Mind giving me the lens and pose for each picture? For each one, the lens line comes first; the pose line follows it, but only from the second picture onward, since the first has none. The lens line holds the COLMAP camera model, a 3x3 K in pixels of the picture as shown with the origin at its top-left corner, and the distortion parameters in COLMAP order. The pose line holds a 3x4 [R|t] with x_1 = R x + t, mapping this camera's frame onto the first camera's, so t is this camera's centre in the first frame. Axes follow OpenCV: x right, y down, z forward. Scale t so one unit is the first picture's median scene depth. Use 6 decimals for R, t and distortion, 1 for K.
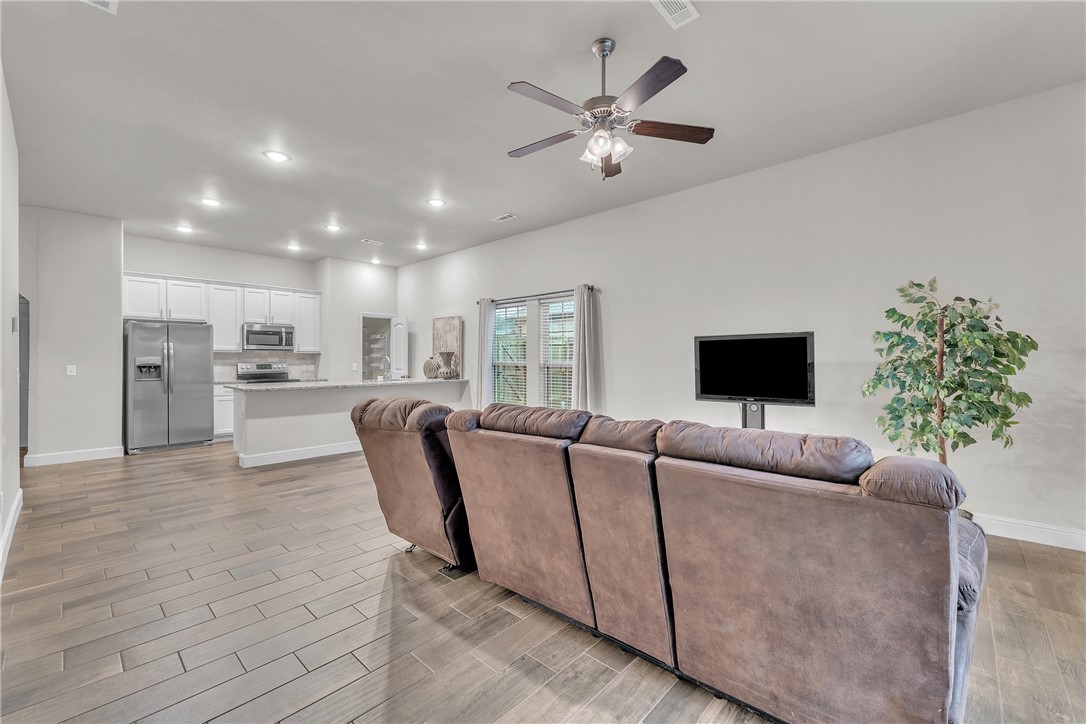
lens RADIAL K [[444.7, 0, 545.6], [0, 444.7, 360.0], [0, 0, 1]] dist [-0.002023, -0.000271]
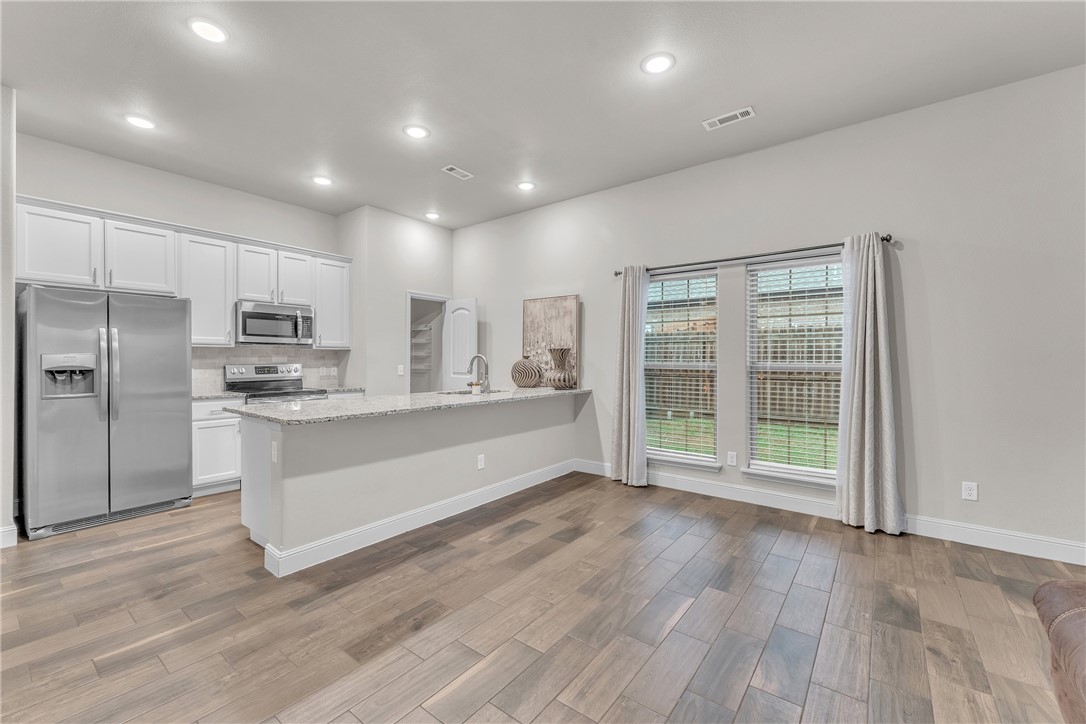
lens RADIAL K [[442.3, 0, 543.0], [0, 442.3, 362.0], [0, 0, 1]] dist [0.000123, -0.000067]
pose [[0.996194, 0.002074, 0.087141, -0.308506], [-0.002371, 0.999992, 0.003301, 0.000441], [-0.087134, -0.003495, 0.996190, 0.347184]]
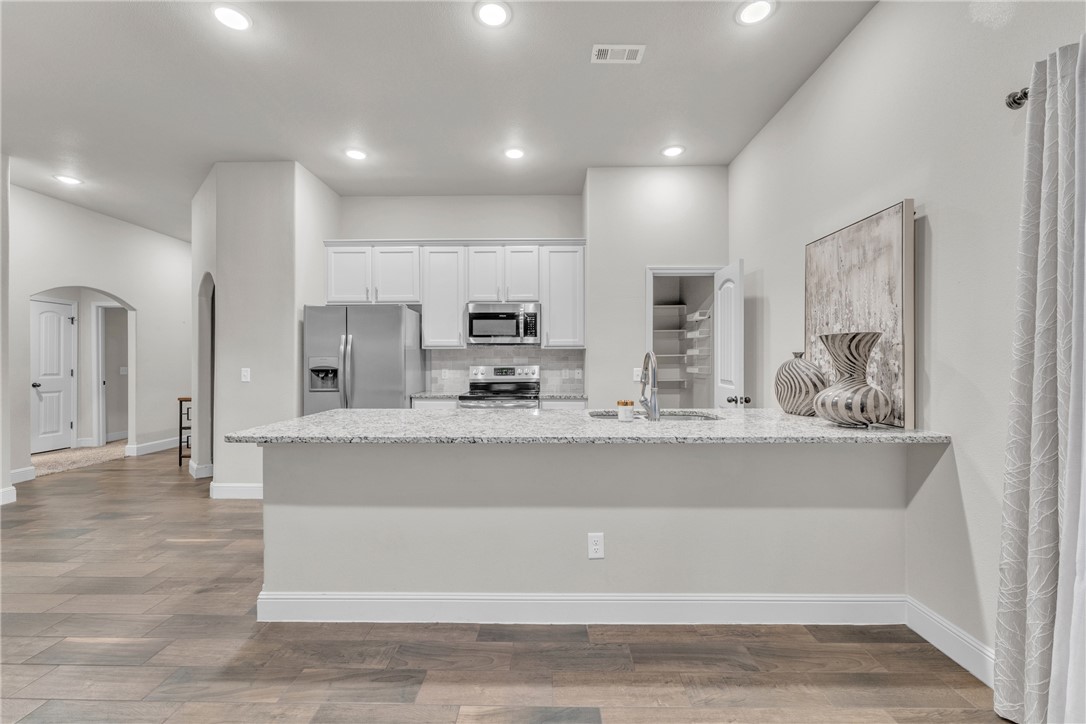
lens RADIAL K [[442.3, 0, 543.0], [0, 442.3, 362.0], [0, 0, 1]] dist [0.000123, -0.000067]
pose [[0.665361, 0.001431, -0.746520, -0.140266], [-0.000625, 0.999999, 0.001360, 0.000703], [0.746522, -0.000439, 0.665361, 0.663136]]
